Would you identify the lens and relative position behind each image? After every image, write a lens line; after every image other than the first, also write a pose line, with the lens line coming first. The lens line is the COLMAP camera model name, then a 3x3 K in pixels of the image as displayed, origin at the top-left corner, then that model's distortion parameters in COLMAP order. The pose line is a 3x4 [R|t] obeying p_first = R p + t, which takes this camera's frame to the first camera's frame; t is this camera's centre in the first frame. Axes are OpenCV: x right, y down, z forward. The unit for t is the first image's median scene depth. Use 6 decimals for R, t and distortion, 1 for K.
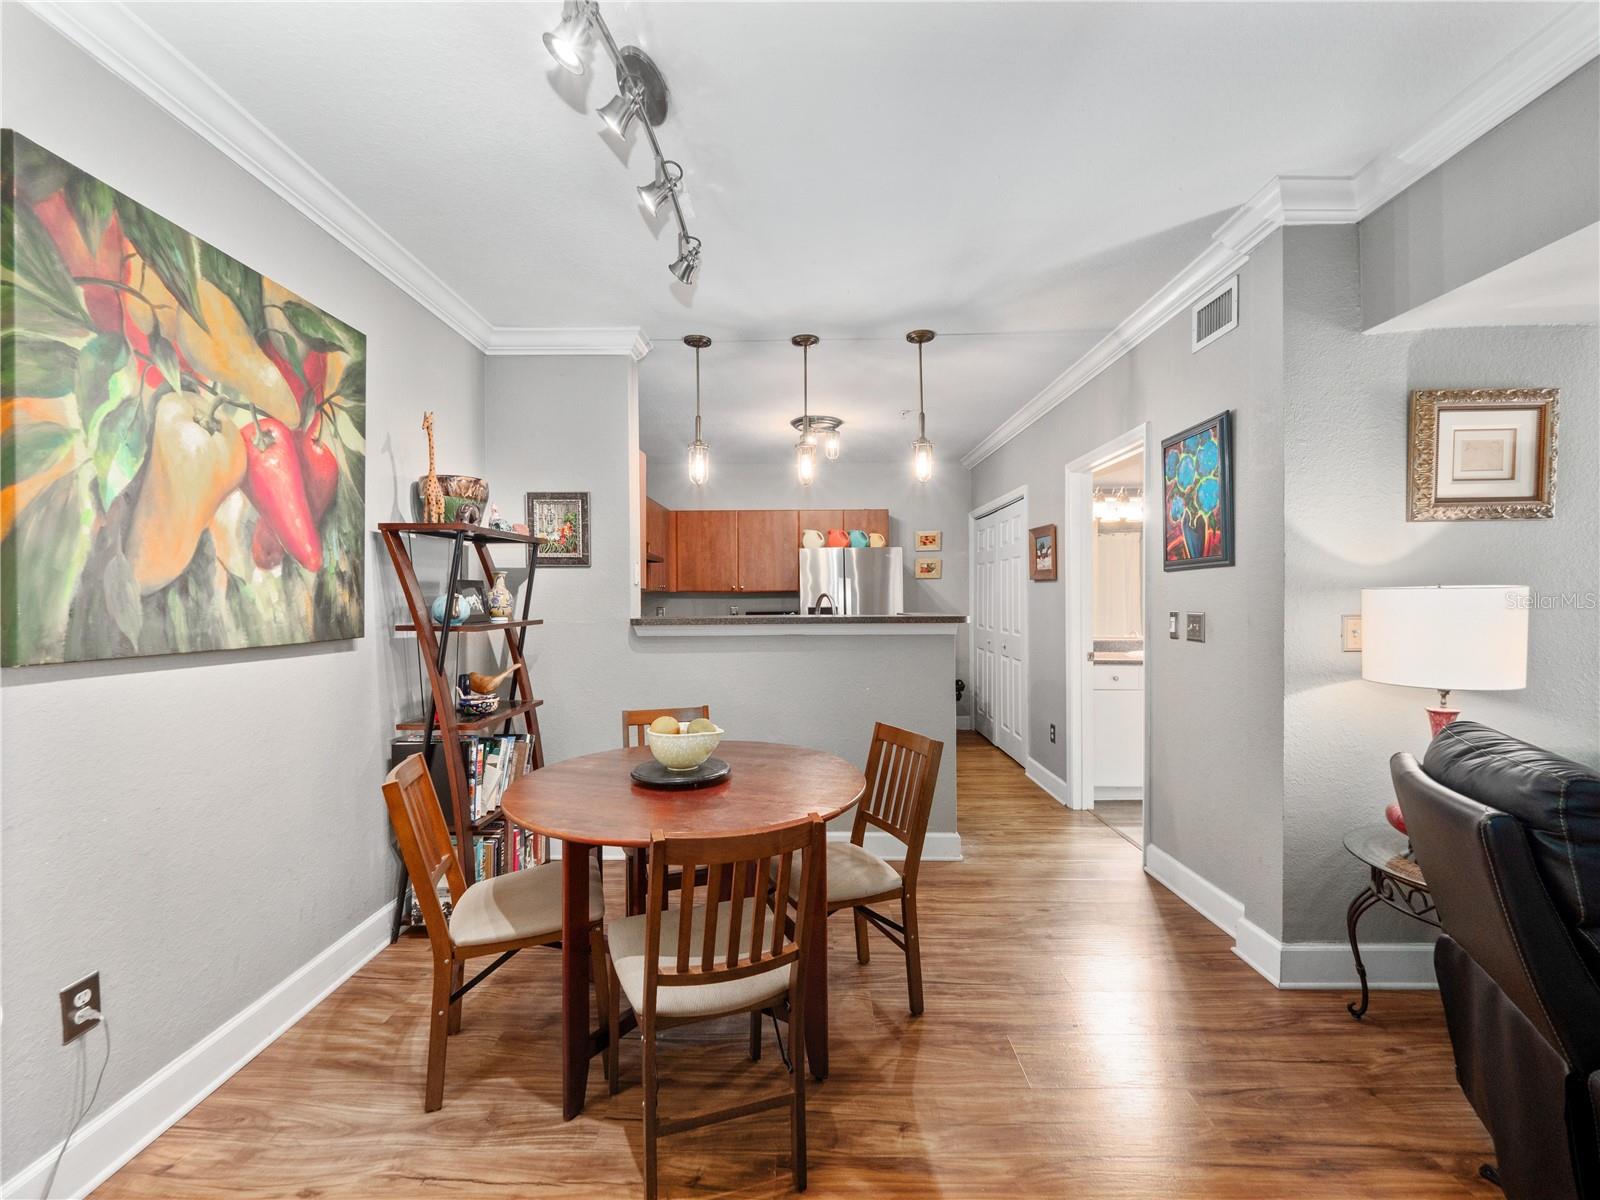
lens RADIAL K [[693.1, 0, 806.0], [0, 693.1, 593.2], [0, 0, 1]] dist [0.013182, -0.007049]
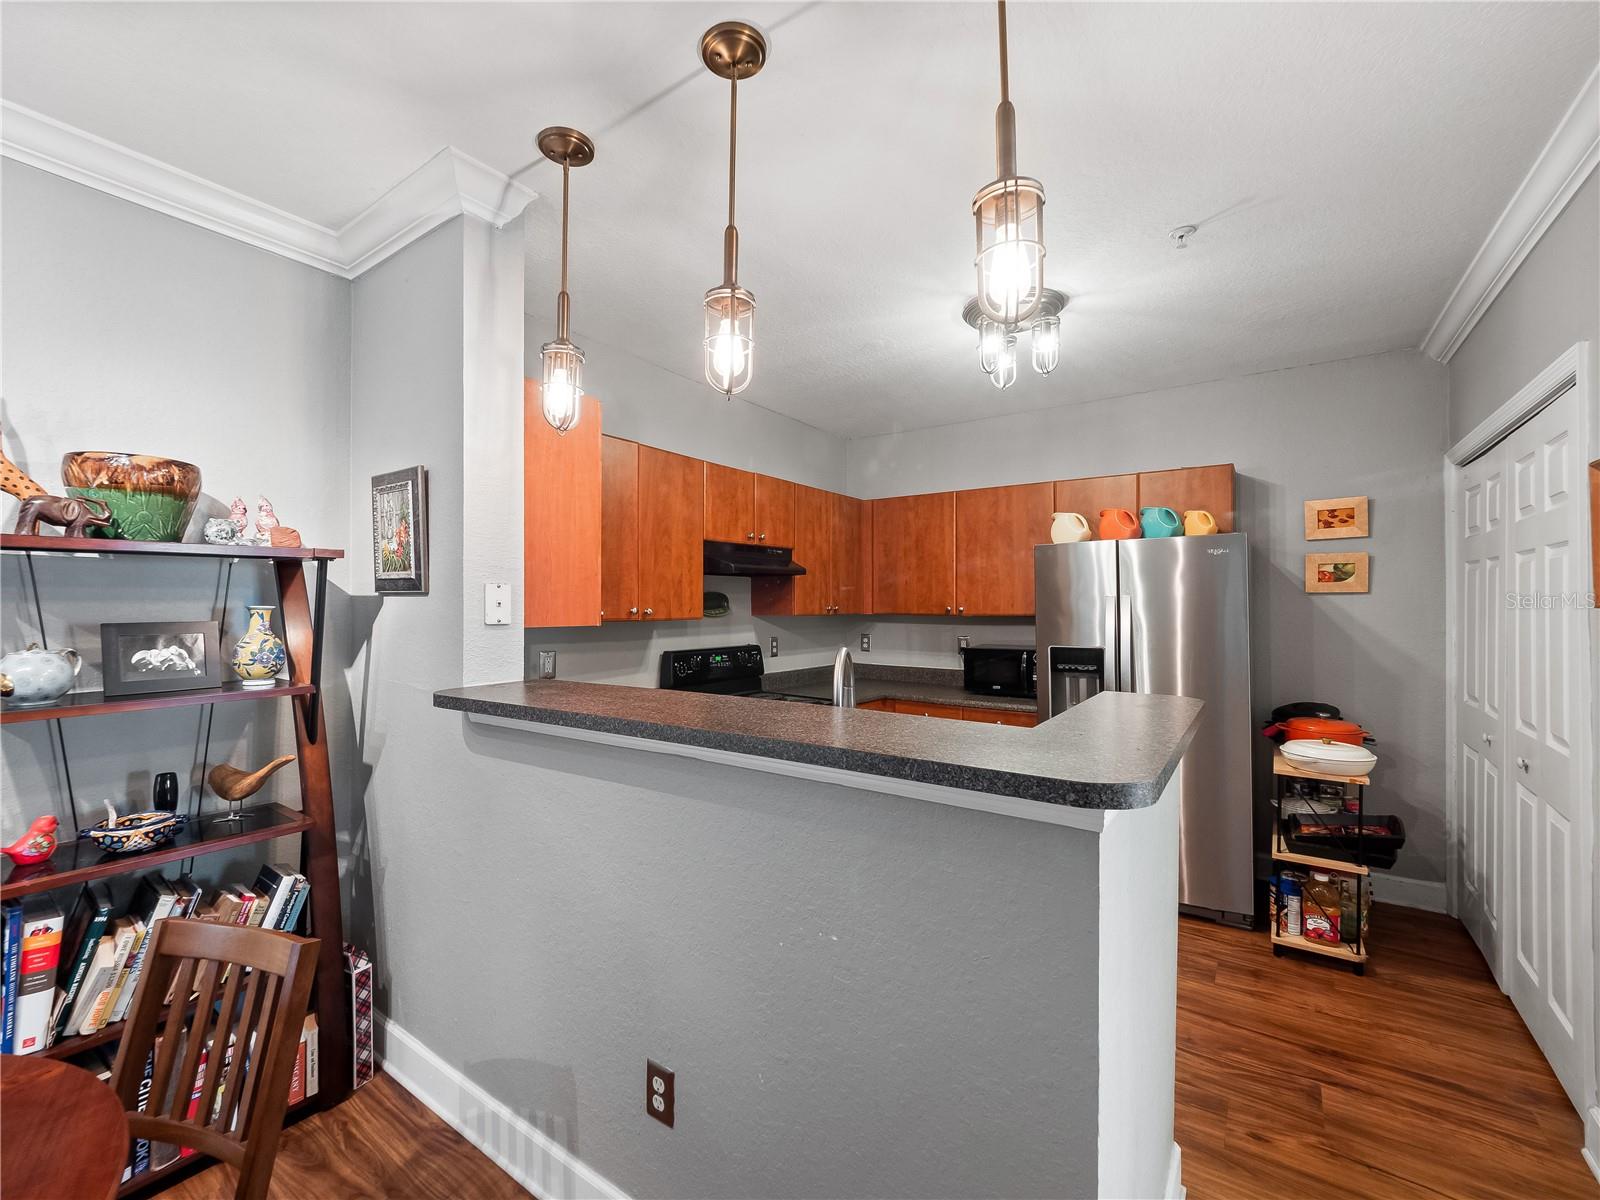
lens RADIAL K [[693.1, 0, 806.0], [0, 693.1, 593.2], [0, 0, 1]] dist [0.013182, -0.007049]
pose [[0.822735, -0.005026, -0.568404, 0.155209], [0.000327, 0.999965, -0.008368, -0.017980], [0.568426, 0.006699, 0.822707, 0.384403]]
